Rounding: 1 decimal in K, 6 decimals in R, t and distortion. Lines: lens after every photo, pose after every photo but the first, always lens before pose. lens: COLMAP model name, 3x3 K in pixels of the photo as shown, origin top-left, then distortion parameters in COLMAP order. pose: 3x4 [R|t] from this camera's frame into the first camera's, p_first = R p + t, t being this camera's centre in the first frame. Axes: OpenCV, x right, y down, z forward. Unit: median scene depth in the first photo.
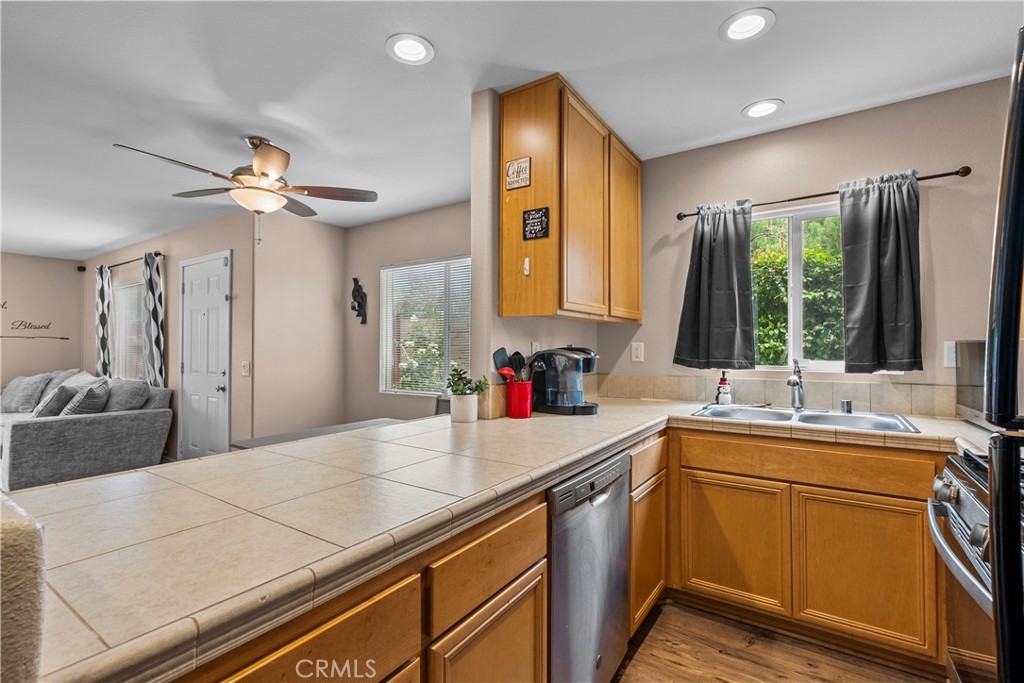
lens RADIAL K [[465.5, 0, 507.7], [0, 465.5, 341.1], [0, 0, 1]] dist [0.002150, -0.000215]
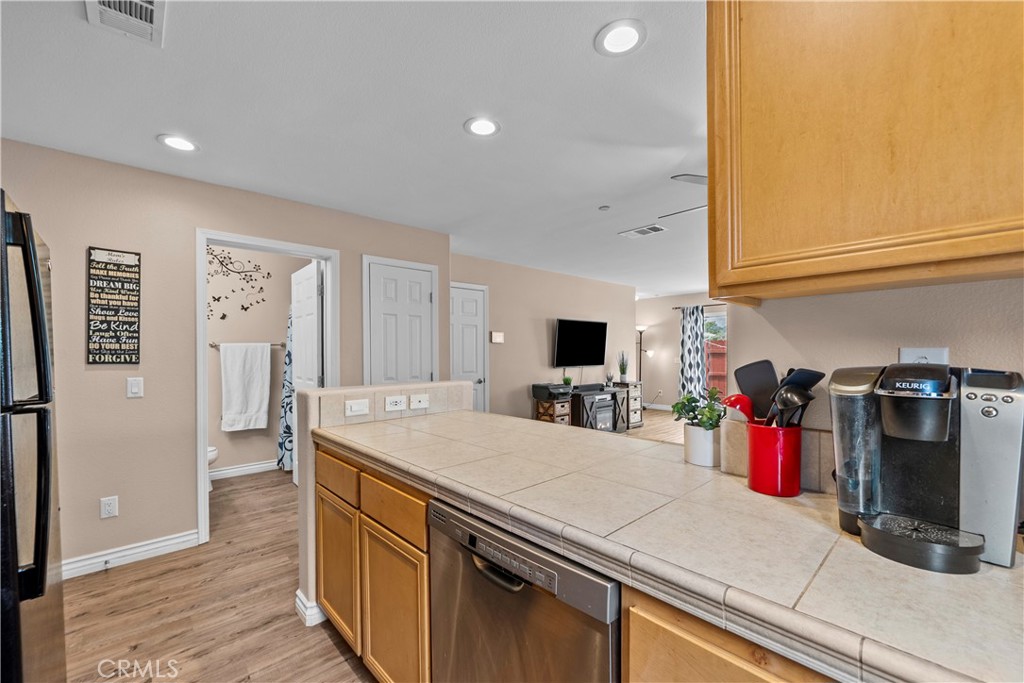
lens RADIAL K [[417.0, 0, 505.1], [0, 417.0, 355.8], [0, 0, 1]] dist [-0.000902, -0.000168]
pose [[-0.233179, 0.011529, -0.972366, 0.538208], [0.019516, 0.999784, 0.007174, -0.001369], [0.972238, -0.017303, -0.233353, 0.778205]]
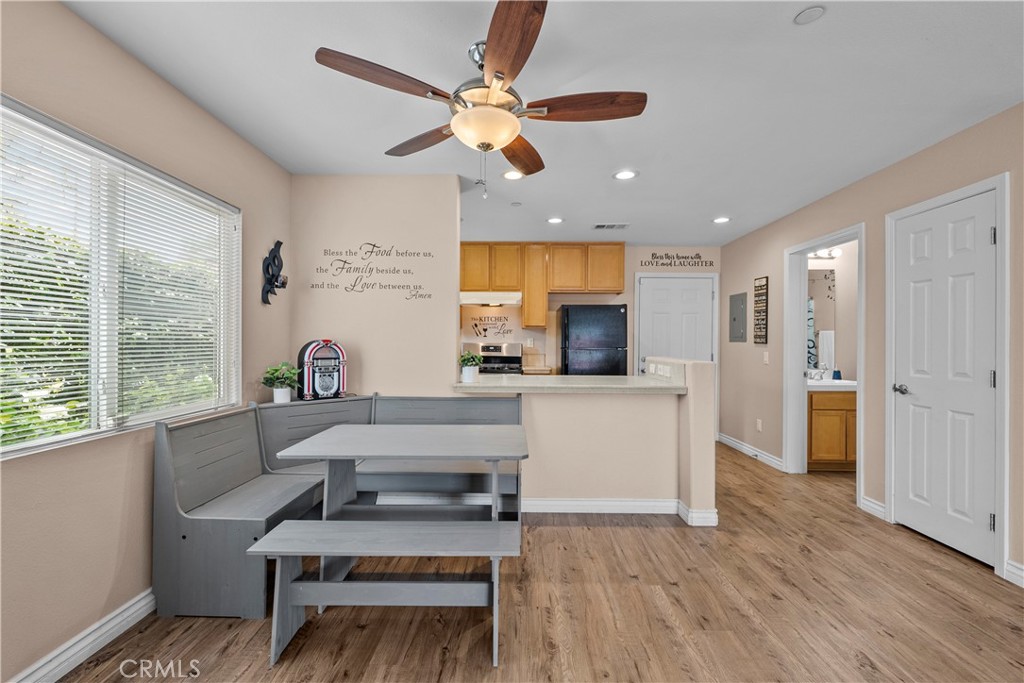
lens RADIAL K [[431.9, 0, 507.6], [0, 431.9, 342.2], [0, 0, 1]] dist [-0.001131, -0.000041]
pose [[-0.546461, -0.000929, 0.837484, -1.311372], [-0.015288, 0.999844, -0.008866, 0.036427], [-0.837345, -0.017648, -0.546390, 1.568564]]
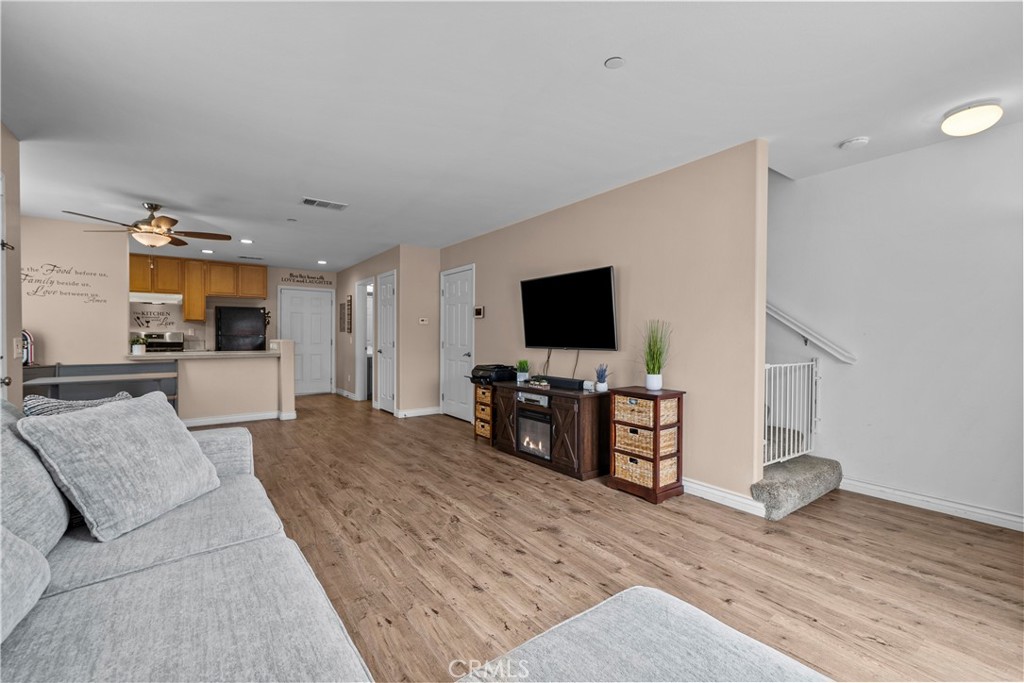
lens RADIAL K [[431.9, 0, 507.6], [0, 431.9, 342.2], [0, 0, 1]] dist [-0.001131, -0.000041]
pose [[-0.942654, -0.006635, 0.333707, -2.683606], [-0.006823, 0.999977, 0.000608, 0.074524], [-0.333703, -0.001704, -0.942677, 2.409591]]
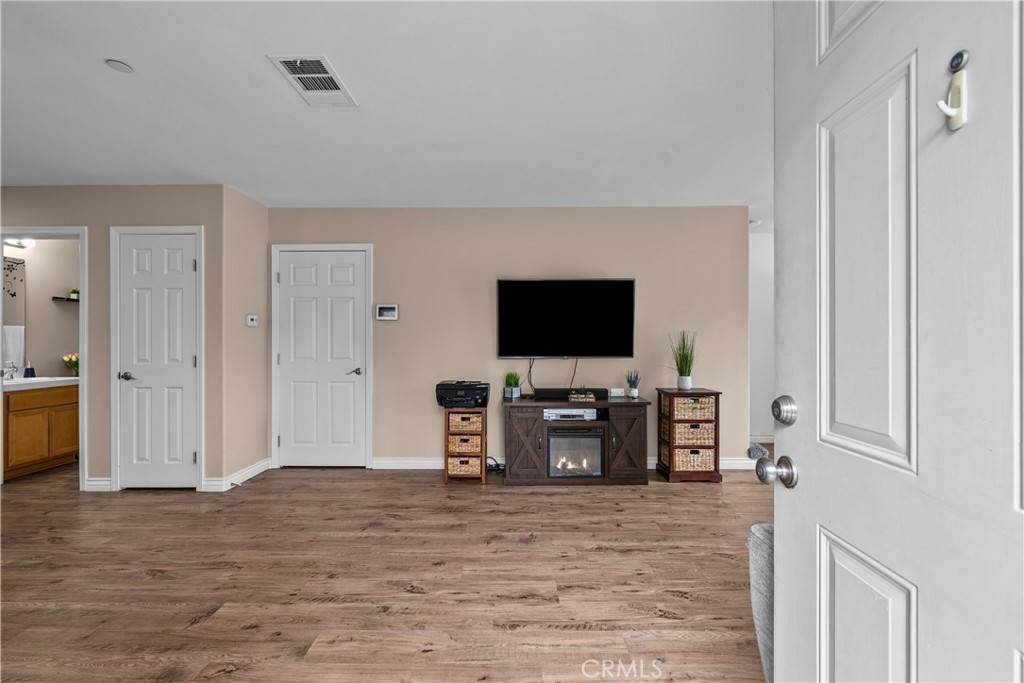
lens RADIAL K [[429.7, 0, 505.5], [0, 429.7, 342.6], [0, 0, 1]] dist [-0.001054, 0.000083]
pose [[-0.830016, 0.002201, -0.557735, -1.152362], [0.010496, 0.999877, -0.011675, 0.059243], [0.557641, -0.015544, -0.829937, 1.909394]]
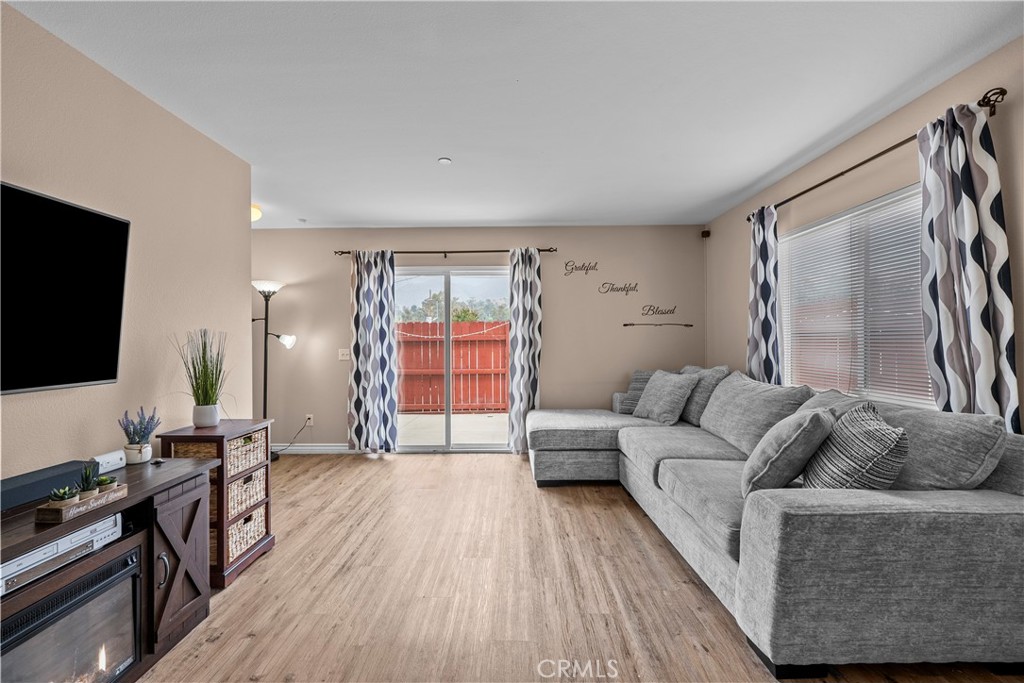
lens RADIAL K [[427.0, 0, 507.3], [0, 427.0, 342.1], [0, 0, 1]] dist [-0.001917, -0.000161]
pose [[0.556046, 0.001774, -0.831150, -1.427724], [0.013932, 0.999837, 0.011455, 0.027390], [0.831035, -0.017949, 0.555931, 0.939990]]
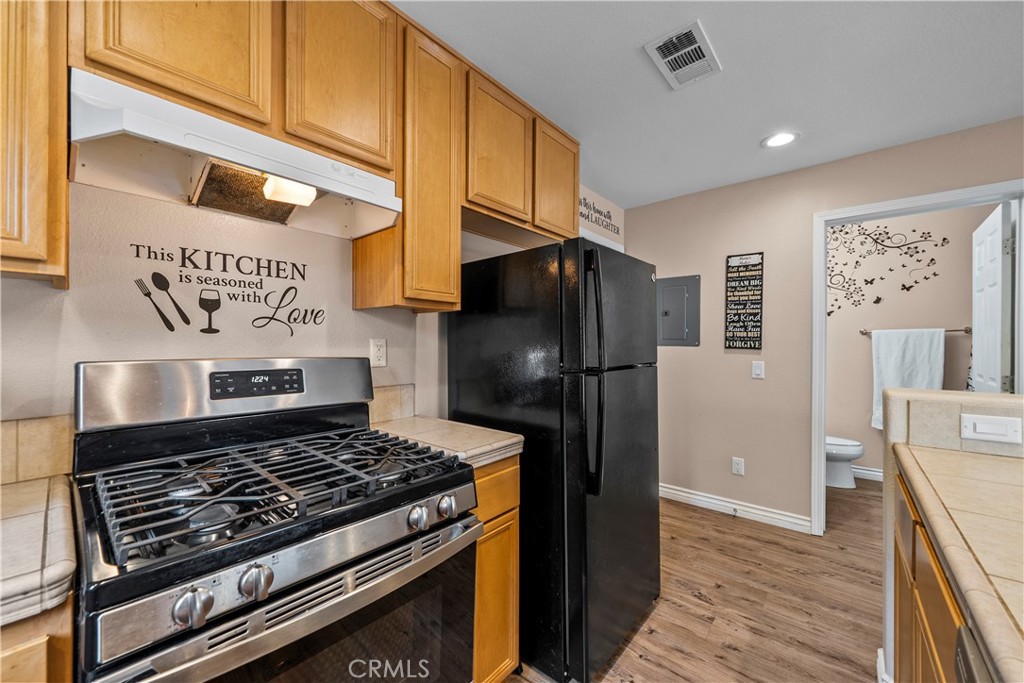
lens RADIAL K [[391.6, 0, 507.3], [0, 391.6, 341.9], [0, 0, 1]] dist [-0.005135, -0.000098]
pose [[-0.993493, -0.000731, 0.113887, 0.313099], [-0.002476, 0.999882, -0.015185, 0.006512], [-0.113862, -0.015368, -0.993378, 0.839800]]
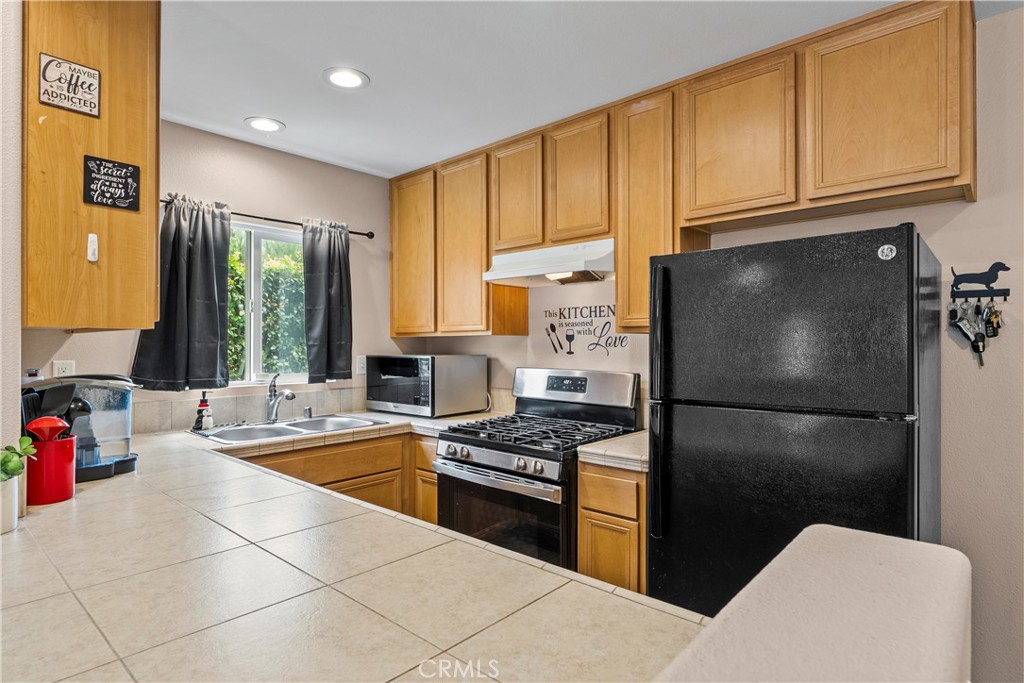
lens RADIAL K [[547.0, 0, 506.8], [0, 547.0, 344.4], [0, 0, 1]] dist [0.000061, -0.000359]
pose [[0.136169, 0.000301, 0.990686, -0.547447], [-0.010663, 0.999942, 0.001162, -0.035916], [-0.990628, -0.010722, 0.136164, 0.328273]]
